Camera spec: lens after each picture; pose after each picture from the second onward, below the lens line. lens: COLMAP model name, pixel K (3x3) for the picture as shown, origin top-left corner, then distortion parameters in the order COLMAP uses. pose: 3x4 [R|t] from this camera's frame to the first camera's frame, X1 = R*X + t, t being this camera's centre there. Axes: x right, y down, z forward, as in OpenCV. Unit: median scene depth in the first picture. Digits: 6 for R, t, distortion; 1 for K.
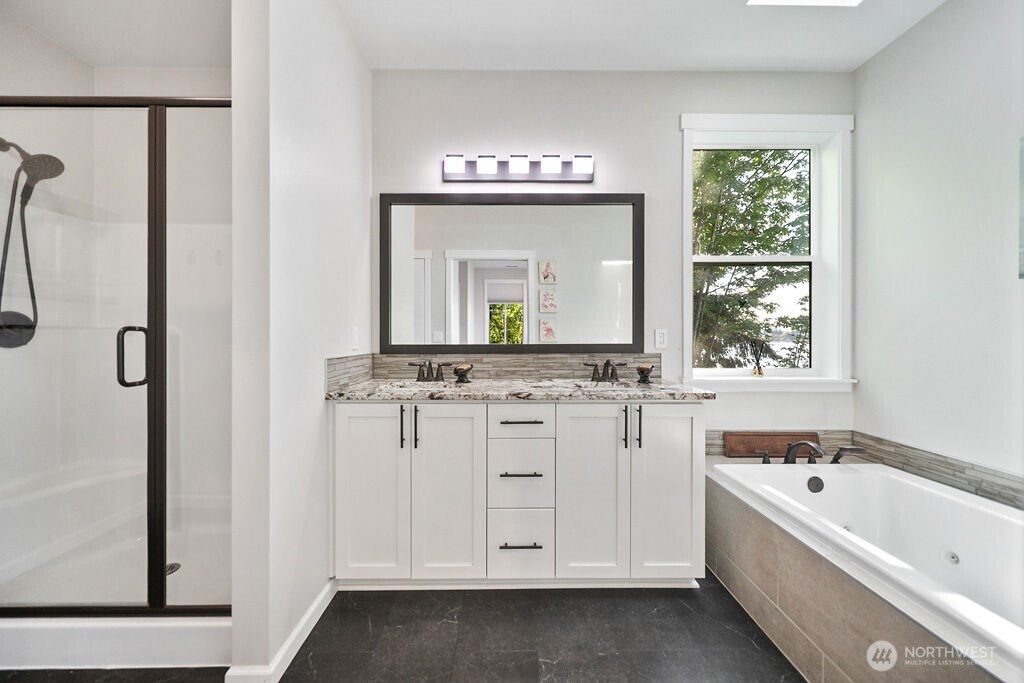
lens RADIAL K [[364.5, 0, 502.9], [0, 364.5, 337.4], [0, 0, 1]] dist [-0.000734, -0.000906]
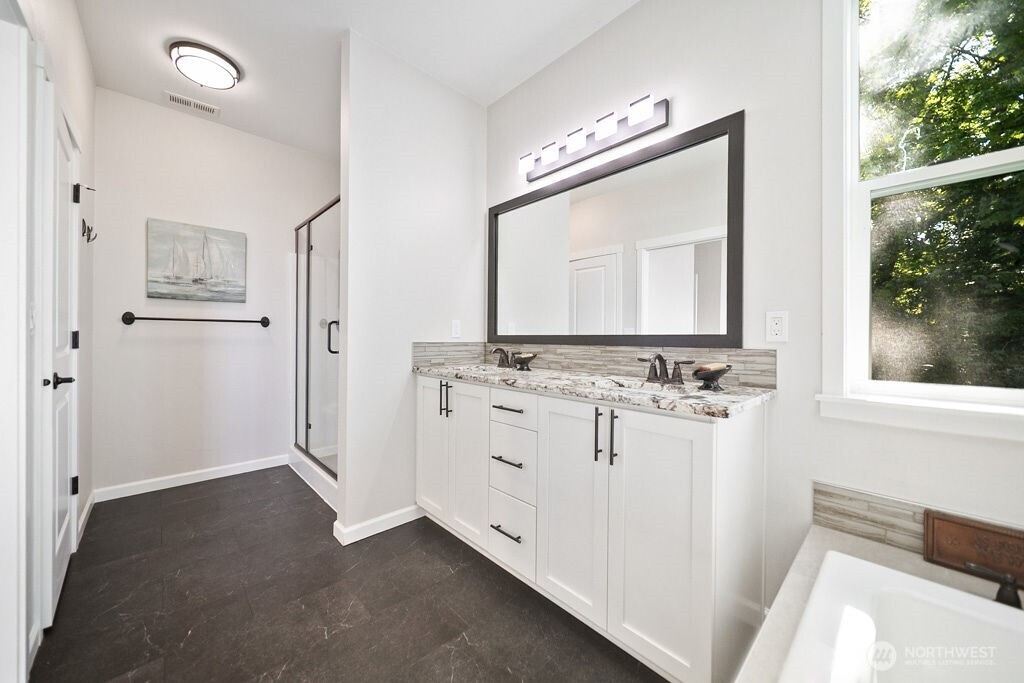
lens RADIAL K [[364.5, 0, 507.7], [0, 364.5, 335.8], [0, 0, 1]] dist [-0.000734, -0.000906]
pose [[0.684421, 0.003417, -0.729079, 0.613049], [-0.010045, 0.999938, -0.004743, 0.029099], [0.729018, 0.010570, 0.684413, 0.245079]]
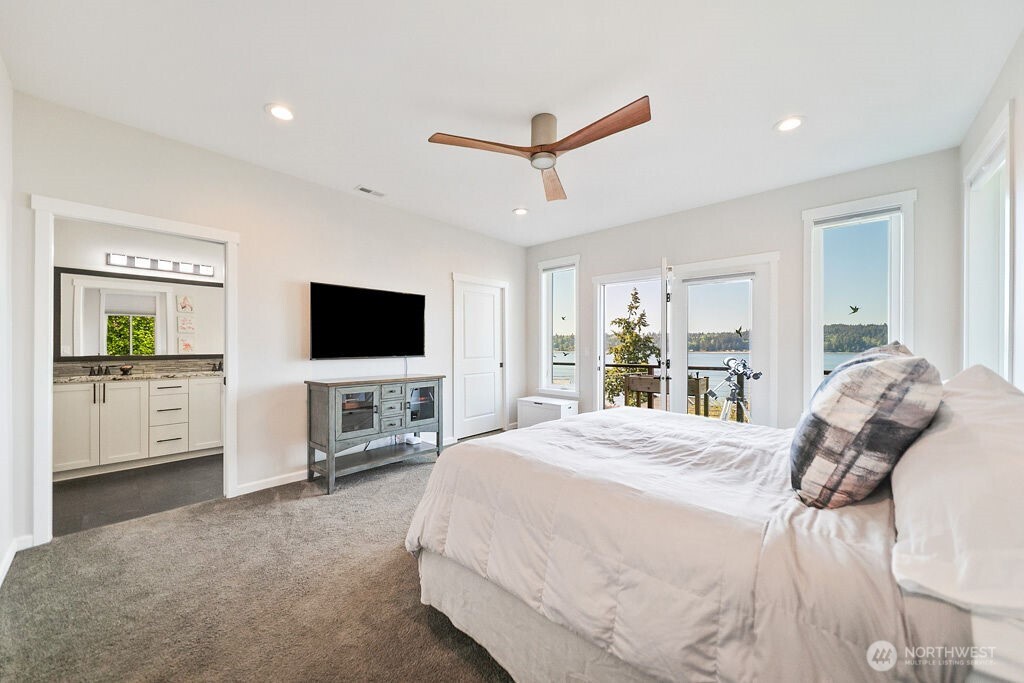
lens RADIAL K [[380.2, 0, 512.0], [0, 380.2, 346.2], [0, 0, 1]] dist [0.001148, 0.000026]
pose [[0.677615, -0.000468, 0.735417, -0.203758], [0.002037, 0.999997, -0.001241, -0.021333], [-0.735414, 0.002339, 0.677614, -1.820210]]
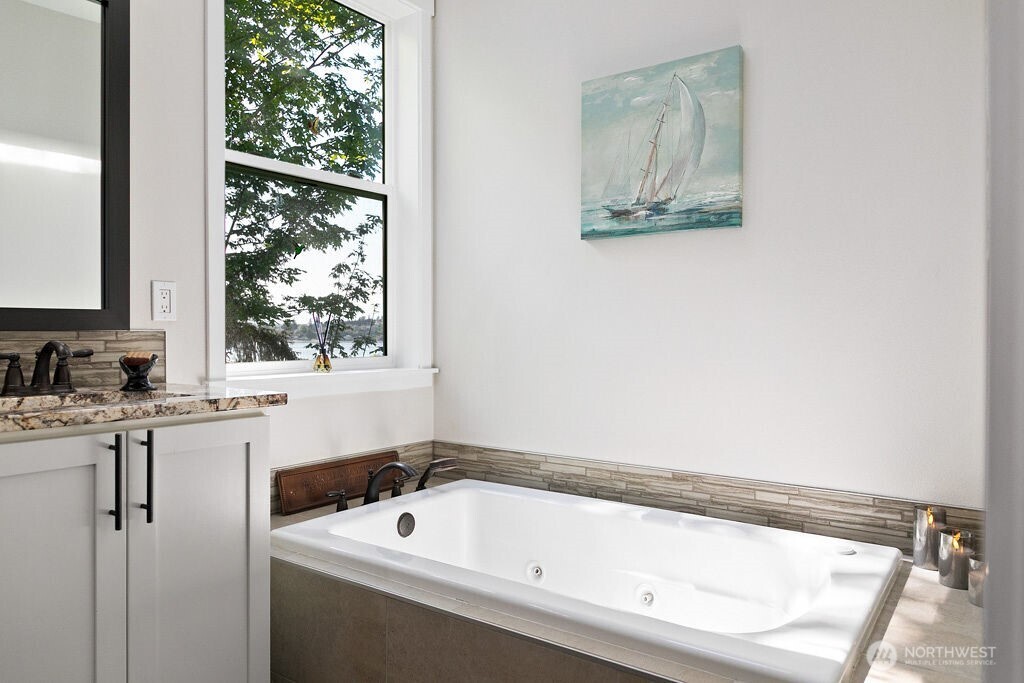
lens RADIAL K [[703.7, 0, 511.7], [0, 703.7, 331.5], [0, 0, 1]] dist [-0.008214, 0.002869]
pose [[0.580264, 0.004246, 0.814417, -0.063004], [-0.001460, 0.999990, -0.004174, 0.050305], [-0.814427, 0.001233, 0.580265, 0.087613]]
